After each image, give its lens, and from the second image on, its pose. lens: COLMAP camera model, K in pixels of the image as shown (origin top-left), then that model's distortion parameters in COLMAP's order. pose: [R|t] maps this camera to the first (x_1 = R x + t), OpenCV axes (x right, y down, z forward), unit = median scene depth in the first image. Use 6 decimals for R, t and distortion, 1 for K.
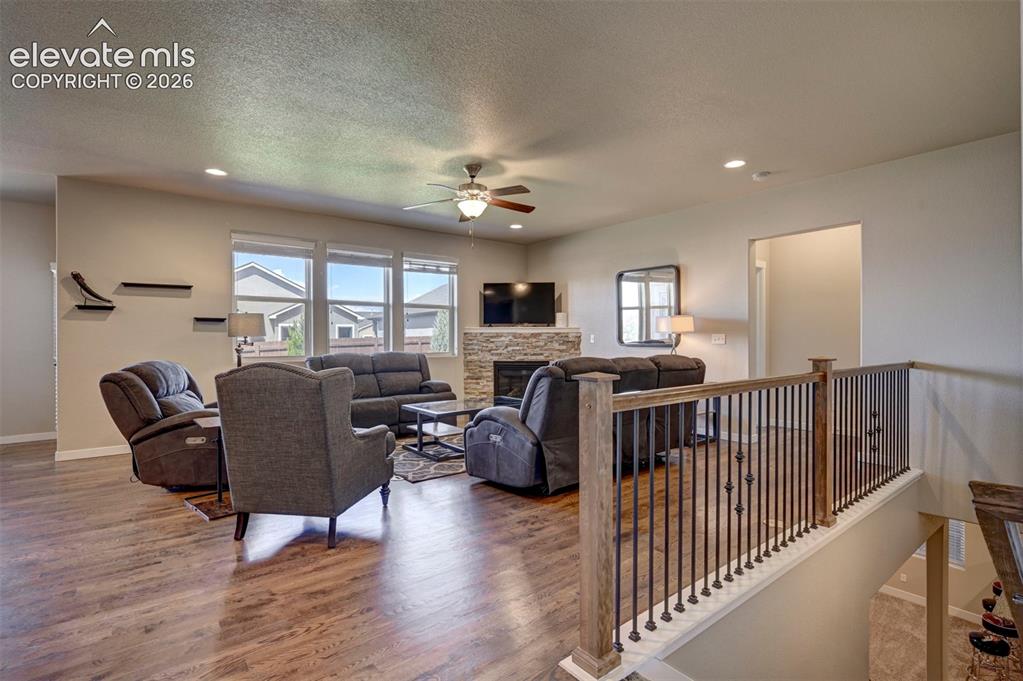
lens RADIAL K [[488.7, 0, 505.4], [0, 488.7, 337.8], [0, 0, 1]] dist [-0.000675, -0.000205]
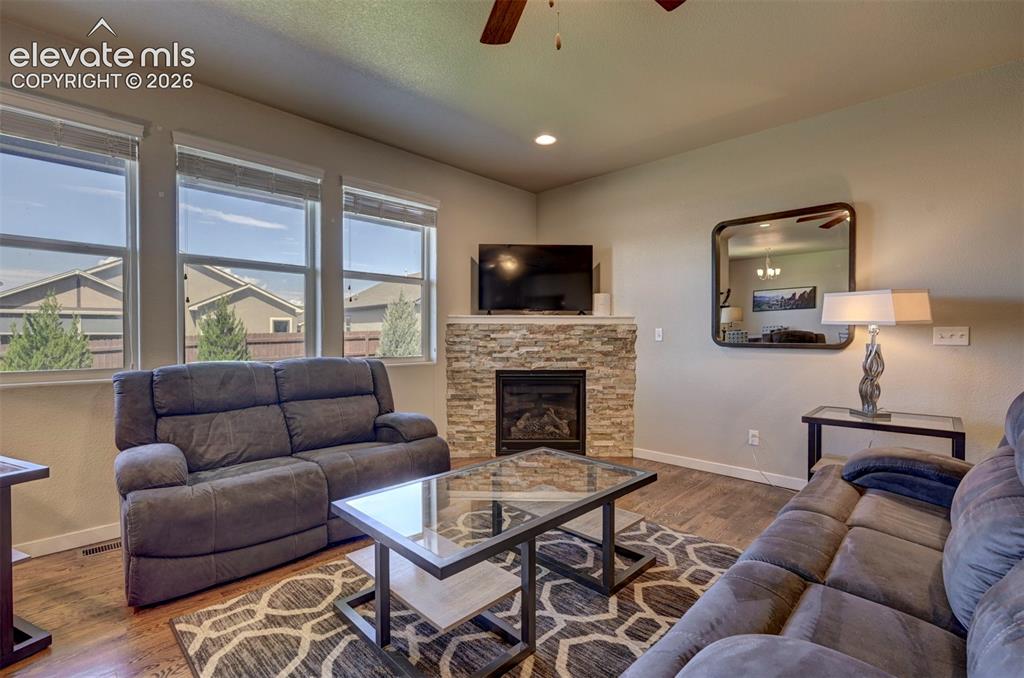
lens RADIAL K [[462.7, 0, 511.1], [0, 462.7, 338.3], [0, 0, 1]] dist [-0.001904, -0.000372]
pose [[0.991373, 0.003345, 0.131030, -0.082464], [-0.004684, 0.999940, 0.009914, 0.001788], [-0.130989, -0.010442, 0.991329, 0.427104]]
